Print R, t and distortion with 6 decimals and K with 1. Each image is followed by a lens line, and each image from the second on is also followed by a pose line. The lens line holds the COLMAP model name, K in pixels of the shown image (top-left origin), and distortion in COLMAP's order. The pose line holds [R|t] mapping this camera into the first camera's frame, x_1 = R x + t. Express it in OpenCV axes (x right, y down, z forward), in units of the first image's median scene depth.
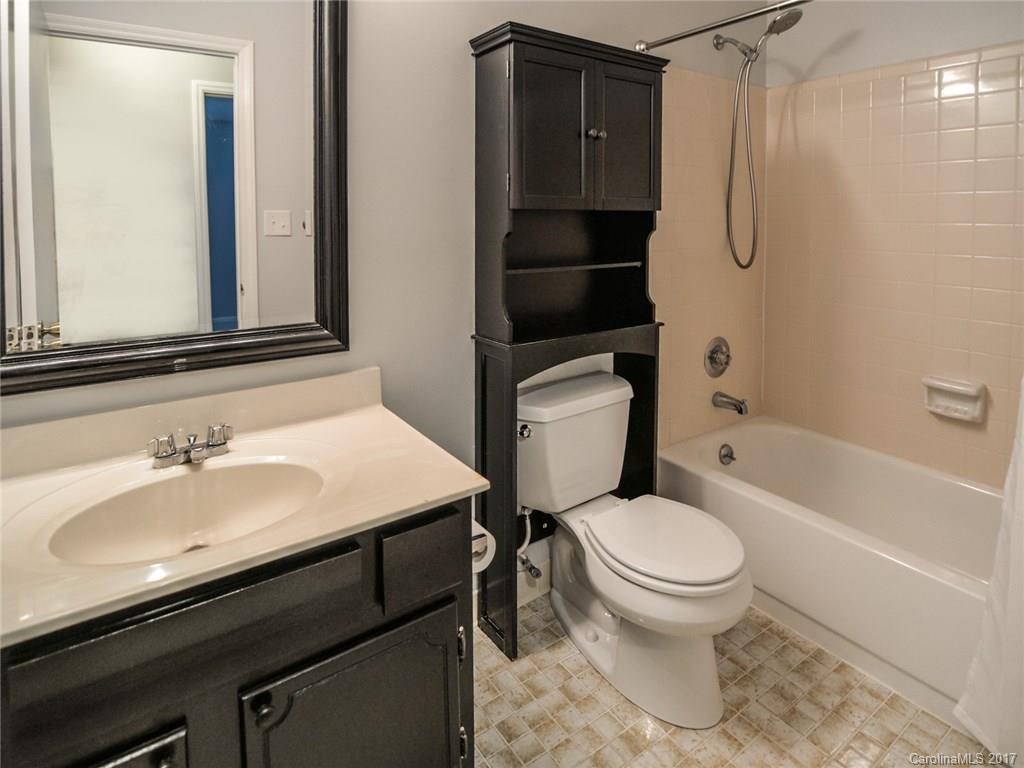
lens RADIAL K [[533.5, 0, 507.5], [0, 533.5, 379.3], [0, 0, 1]] dist [-0.004067, -0.000366]
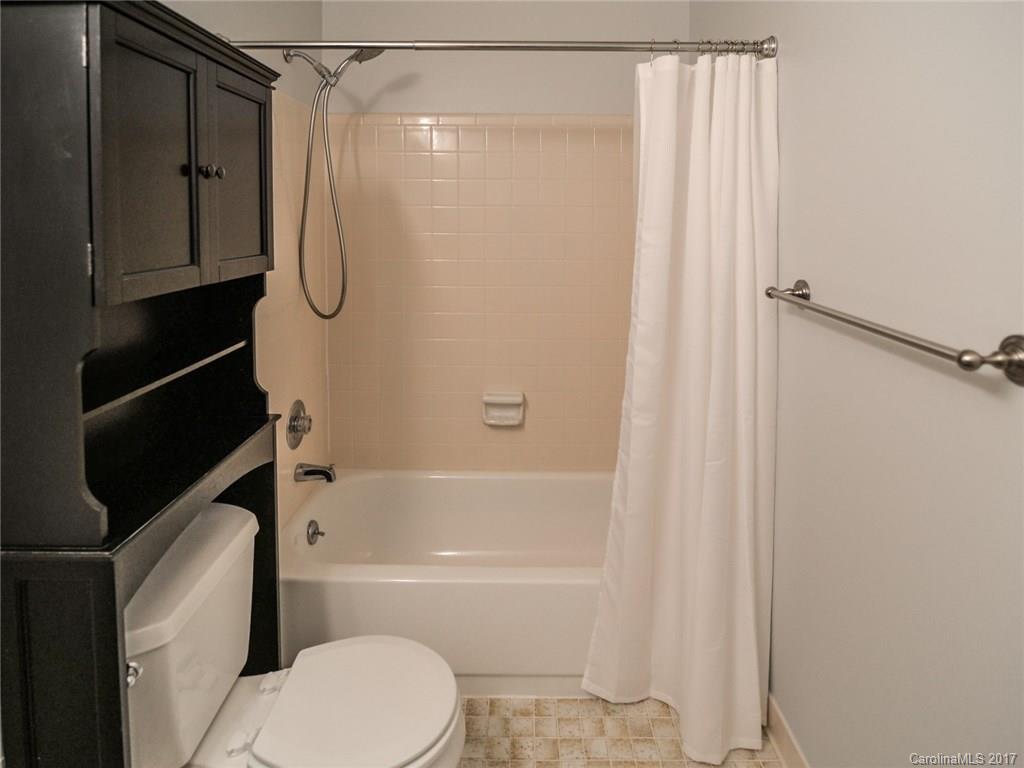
lens RADIAL K [[608.6, 0, 511.2], [0, 608.6, 338.5], [0, 0, 1]] dist [-0.005132, -0.002134]
pose [[0.581120, -0.147615, 0.800318, -0.156263], [0.216229, 0.976071, 0.023026, -0.145390], [-0.784567, 0.159671, 0.599133, 0.230141]]
